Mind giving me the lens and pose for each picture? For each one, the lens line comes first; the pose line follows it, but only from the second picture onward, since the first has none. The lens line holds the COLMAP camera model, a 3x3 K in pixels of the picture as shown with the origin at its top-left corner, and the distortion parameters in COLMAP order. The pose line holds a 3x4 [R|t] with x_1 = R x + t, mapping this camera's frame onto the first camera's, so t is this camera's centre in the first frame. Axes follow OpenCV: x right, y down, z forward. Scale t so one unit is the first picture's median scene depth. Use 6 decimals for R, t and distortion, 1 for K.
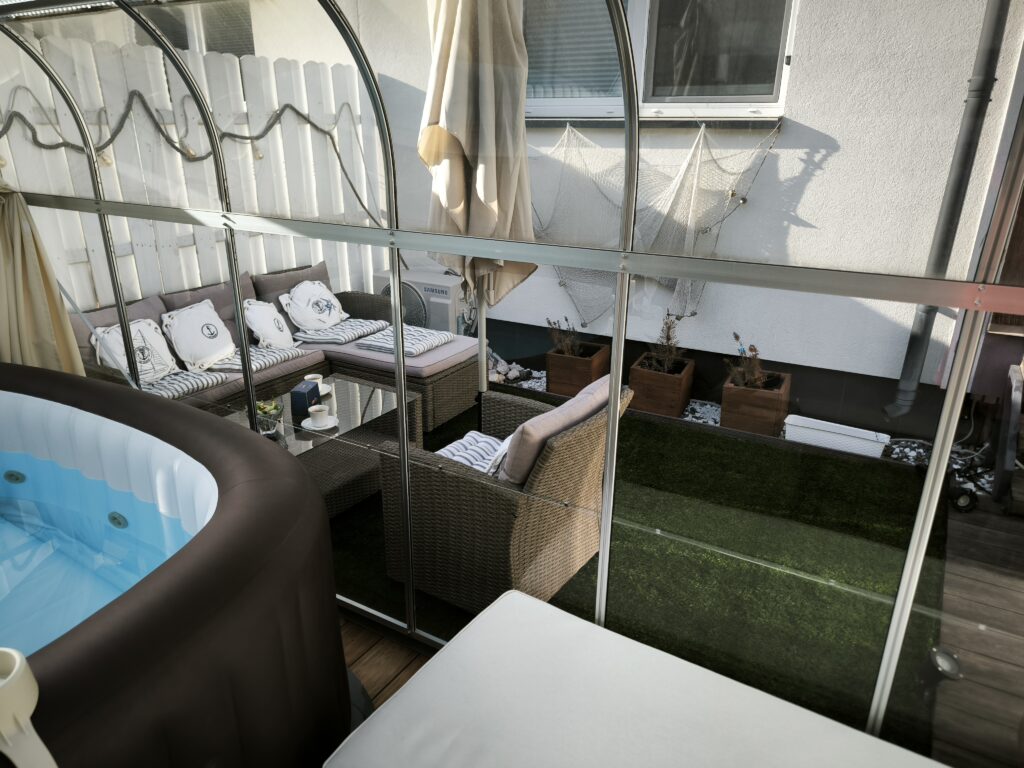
lens RADIAL K [[716.1, 0, 507.7], [0, 716.1, 415.4], [0, 0, 1]] dist [0.049027, -0.032140]
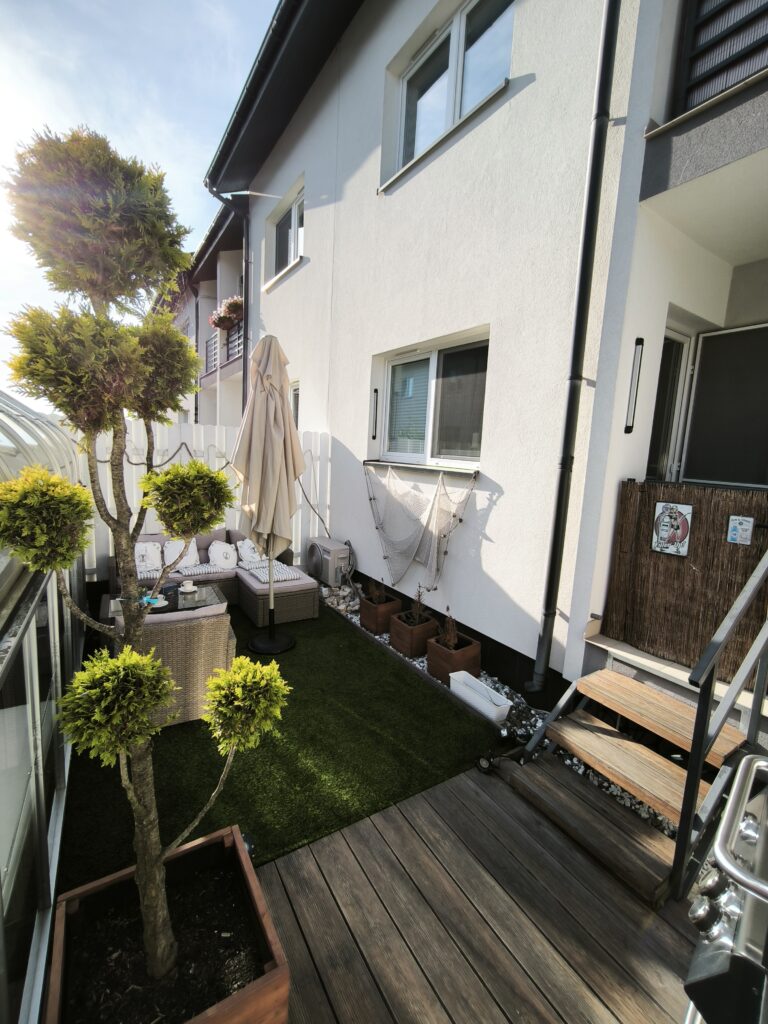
lens RADIAL K [[439.7, 0, 386.4], [0, 439.7, 514.8], [0, 0, 1]] dist [-0.013762, 0.007686]
pose [[0.896083, 0.105026, -0.431282, 0.596760], [-0.216362, 0.951715, -0.217777, -0.071780], [0.387585, 0.288460, 0.875539, 0.120404]]
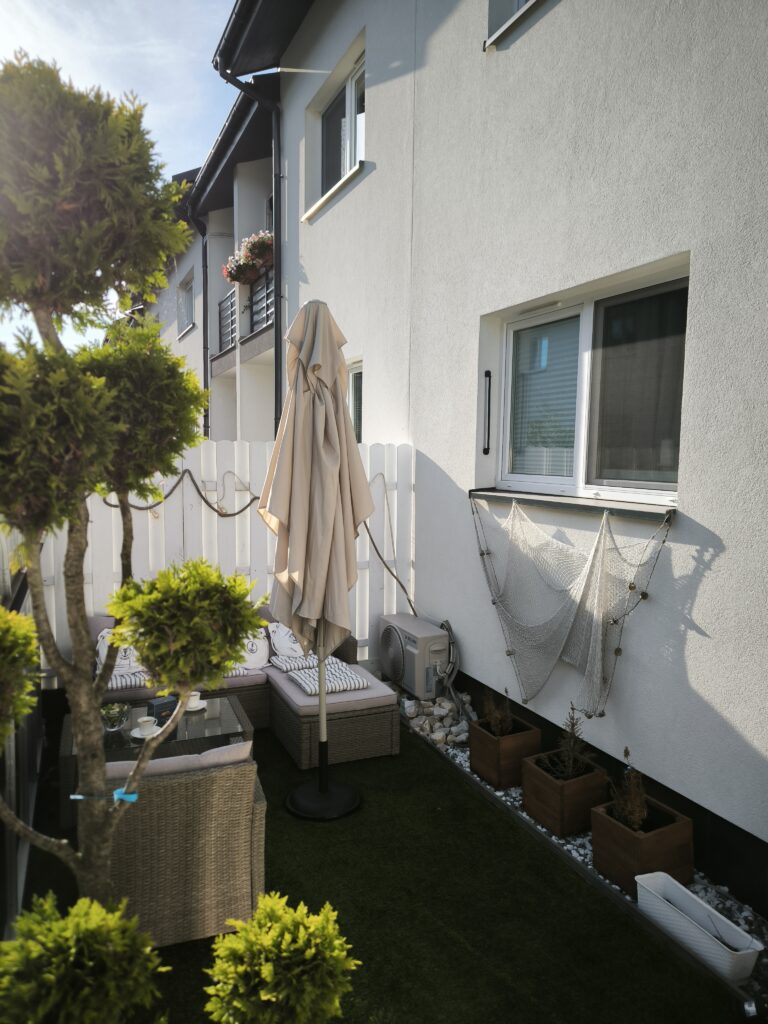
lens RADIAL K [[716.1, 0, 388.9], [0, 716.1, 523.2], [0, 0, 1]] dist [0.049027, -0.032140]
pose [[0.816407, 0.064087, -0.573910, 0.578785], [-0.233838, 0.945387, -0.227073, -0.110639], [0.528015, 0.319586, 0.786807, 0.126108]]
